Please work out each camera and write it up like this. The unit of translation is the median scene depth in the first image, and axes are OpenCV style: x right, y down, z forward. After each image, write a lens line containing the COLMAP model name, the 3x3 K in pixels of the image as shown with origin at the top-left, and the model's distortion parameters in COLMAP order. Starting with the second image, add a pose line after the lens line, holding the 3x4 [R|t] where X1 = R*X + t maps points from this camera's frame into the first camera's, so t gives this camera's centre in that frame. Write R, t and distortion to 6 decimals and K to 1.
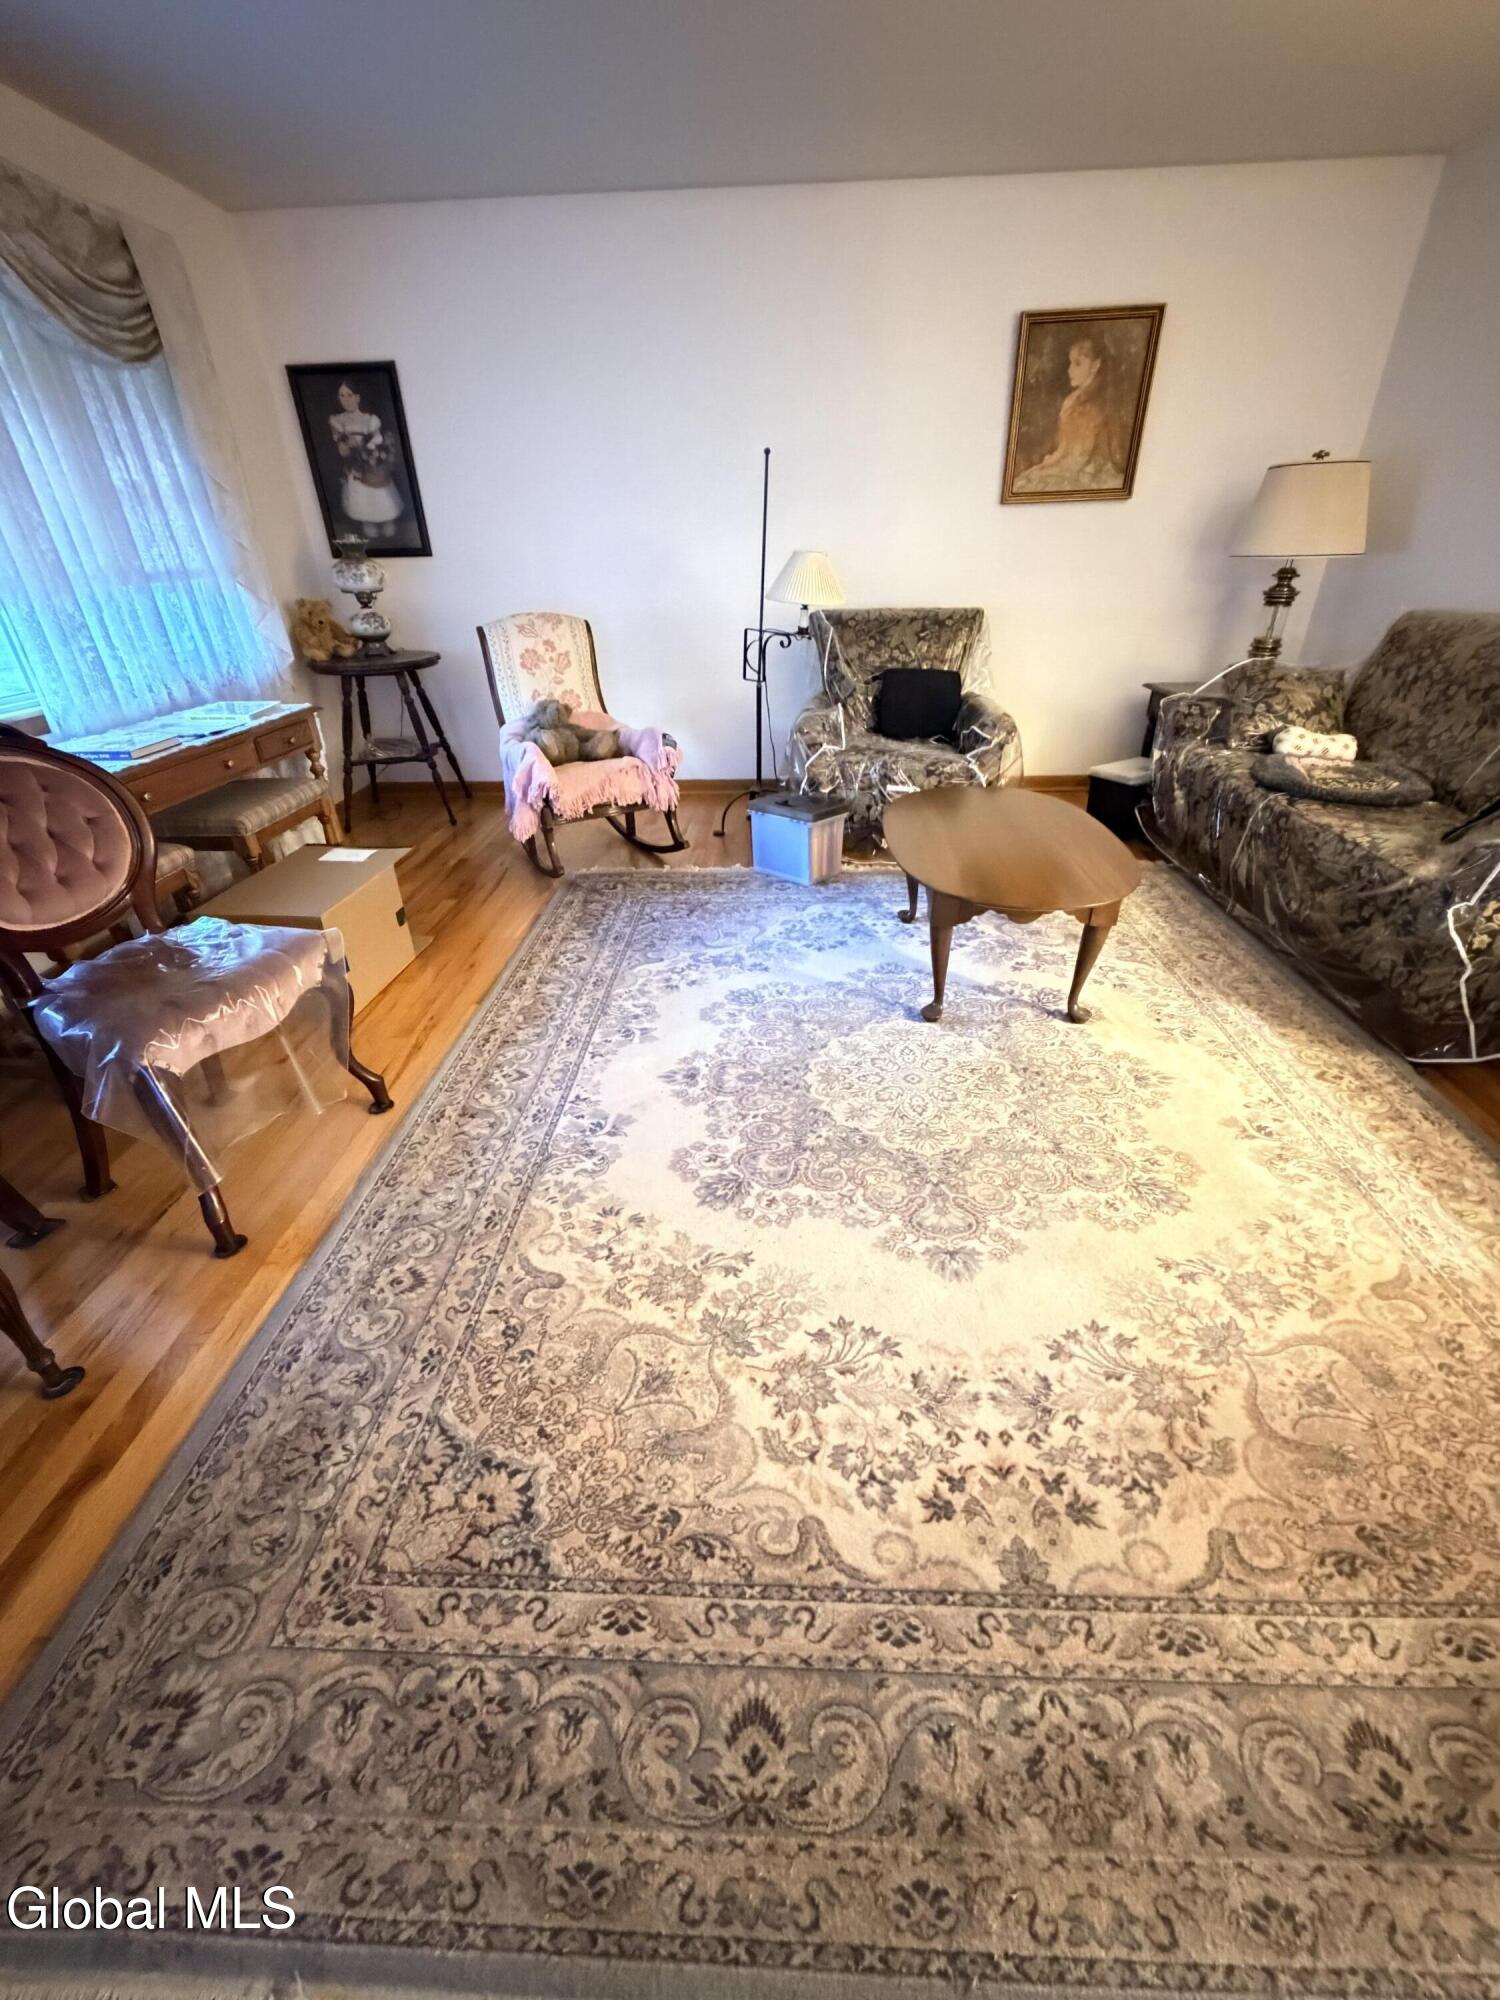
lens RADIAL K [[796.0, 0, 752.1], [0, 796.0, 994.8], [0, 0, 1]] dist [-0.000700, -0.000326]
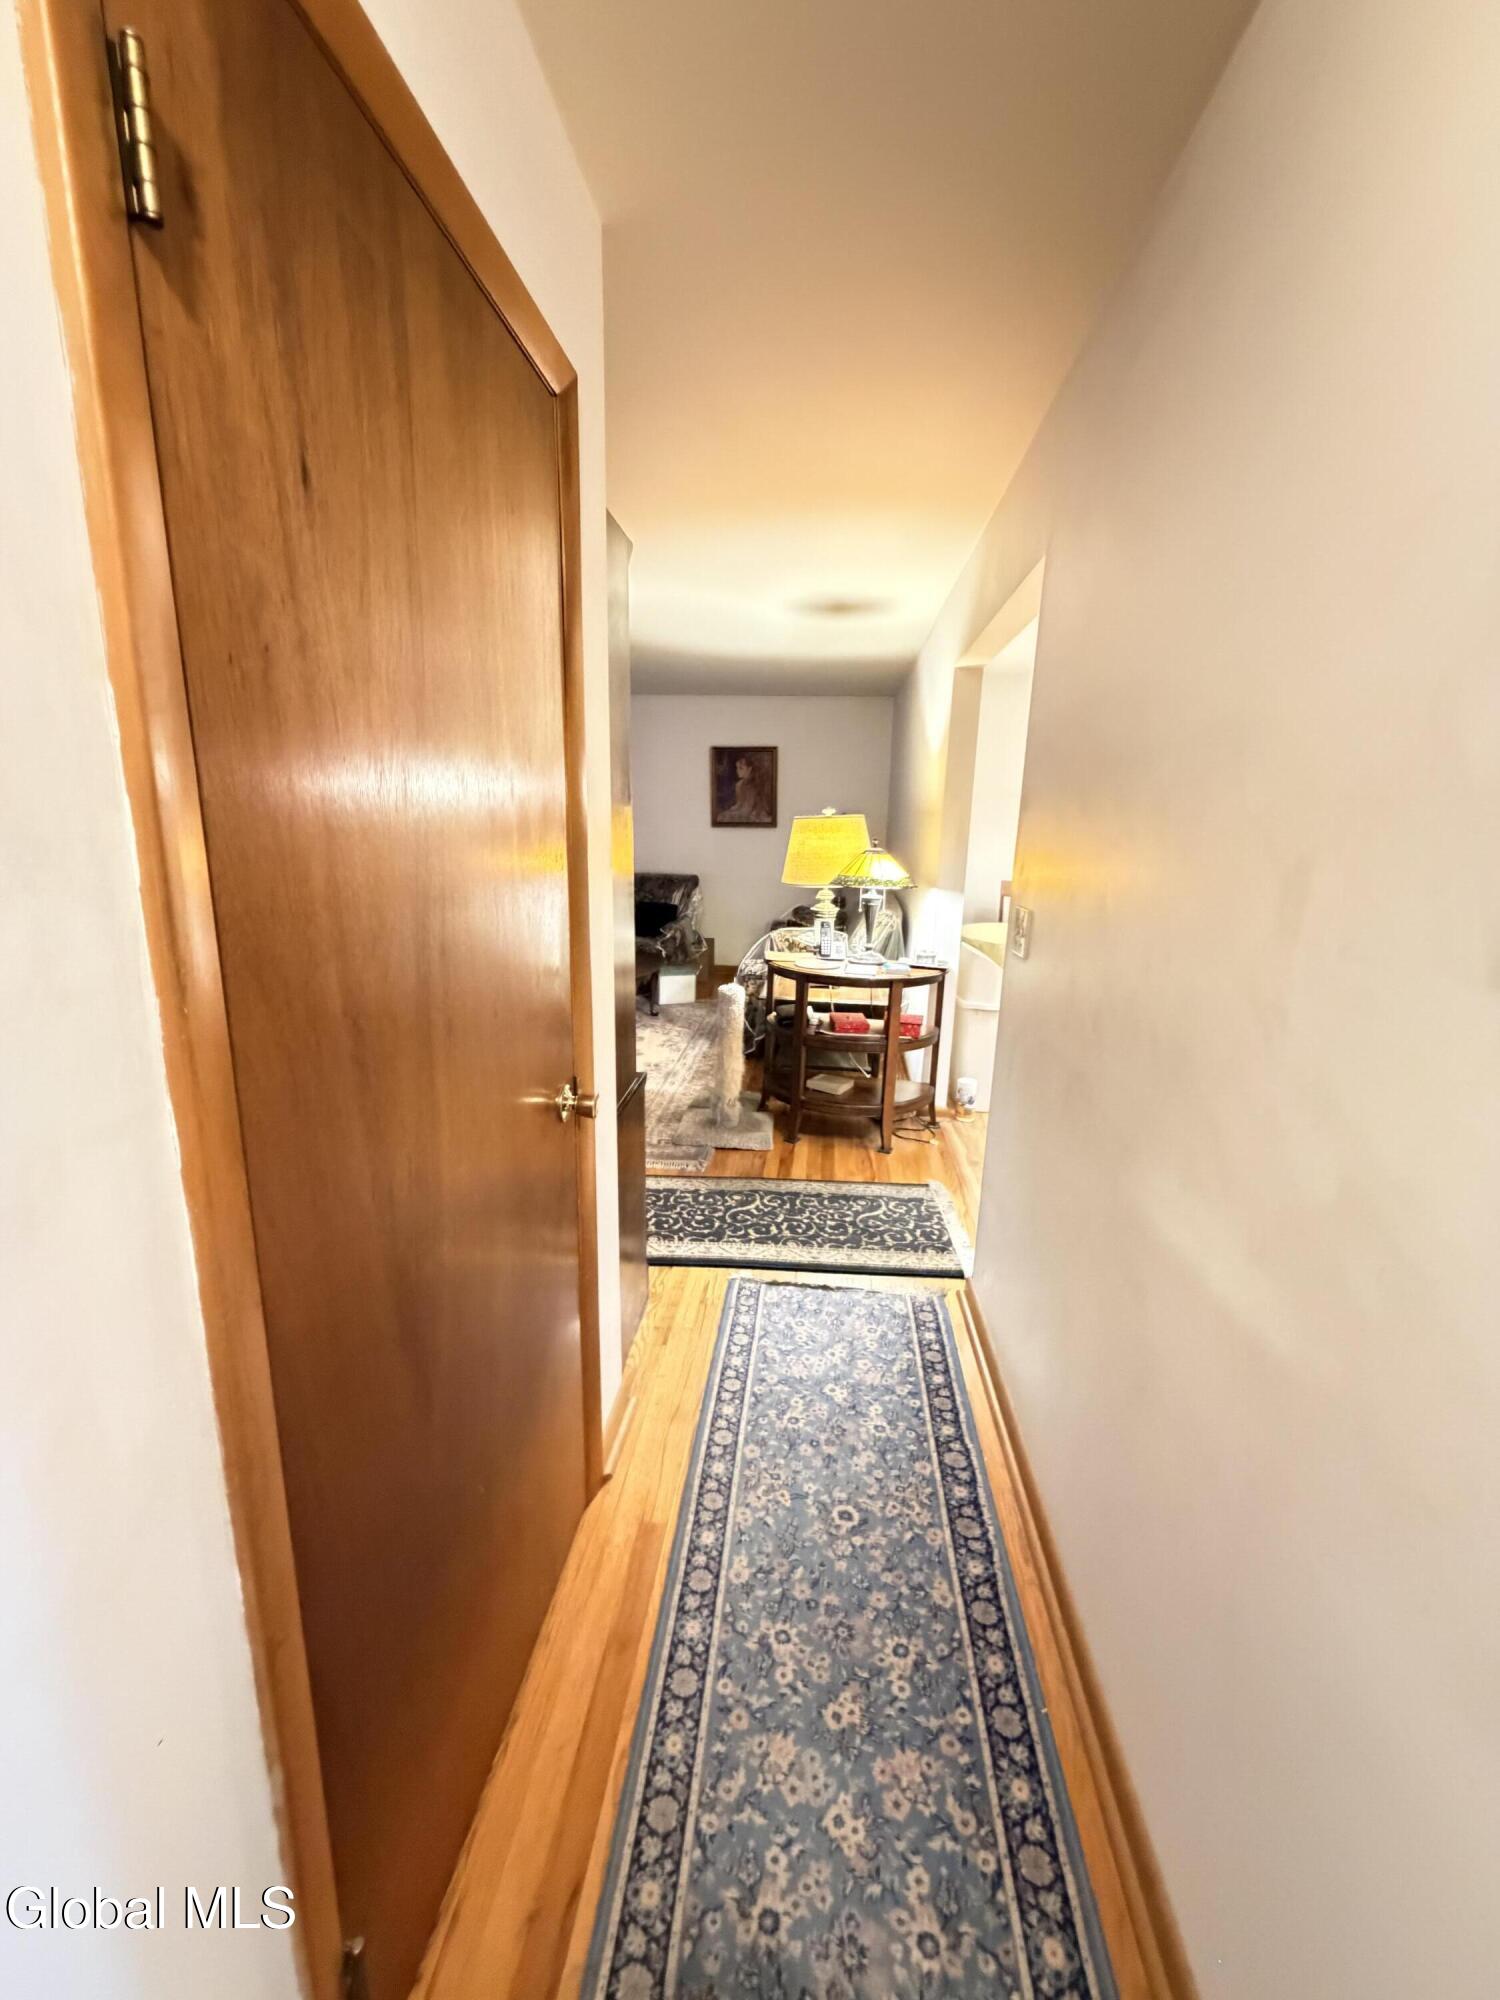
lens RADIAL K [[796.0, 0, 752.1], [0, 796.0, 994.8], [0, 0, 1]] dist [-0.000700, -0.000326]
pose [[0.998023, 0.049959, -0.038122, 0.688025], [-0.058931, 0.954710, -0.291644, 0.452168], [0.021825, 0.293314, 0.955767, -0.991370]]
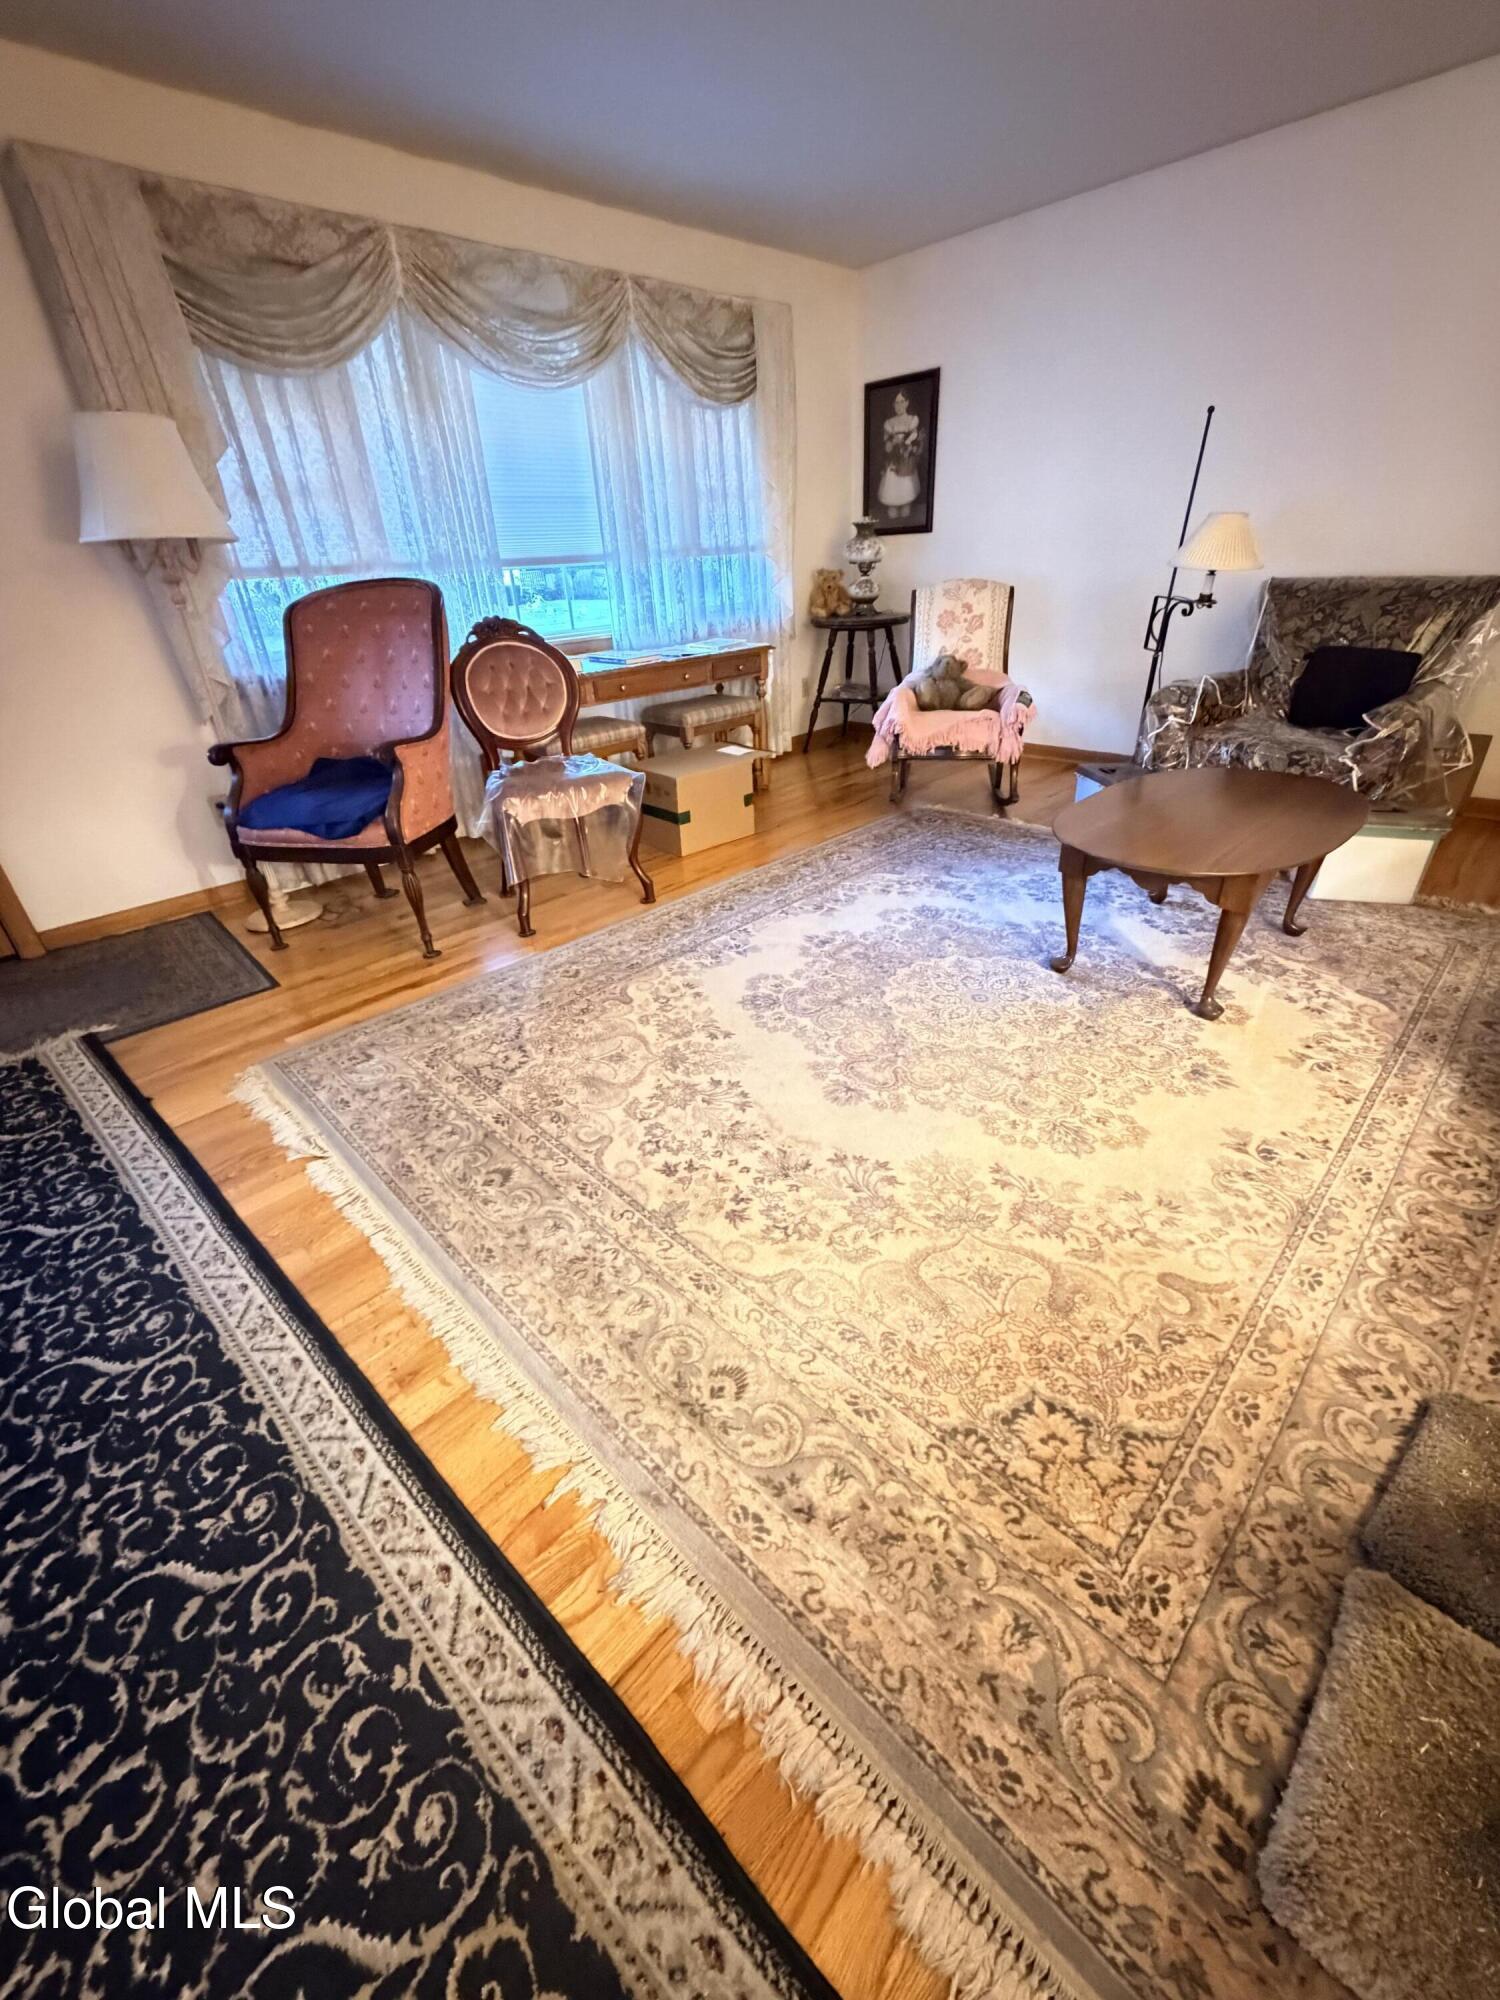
lens RADIAL K [[796.0, 0, 752.1], [0, 796.0, 994.8], [0, 0, 1]] dist [-0.000700, -0.000326]
pose [[0.735956, 0.315530, -0.599007, 0.463434], [-0.305804, 0.944286, 0.121688, 0.047476], [0.604030, 0.093622, 0.791444, -0.040715]]
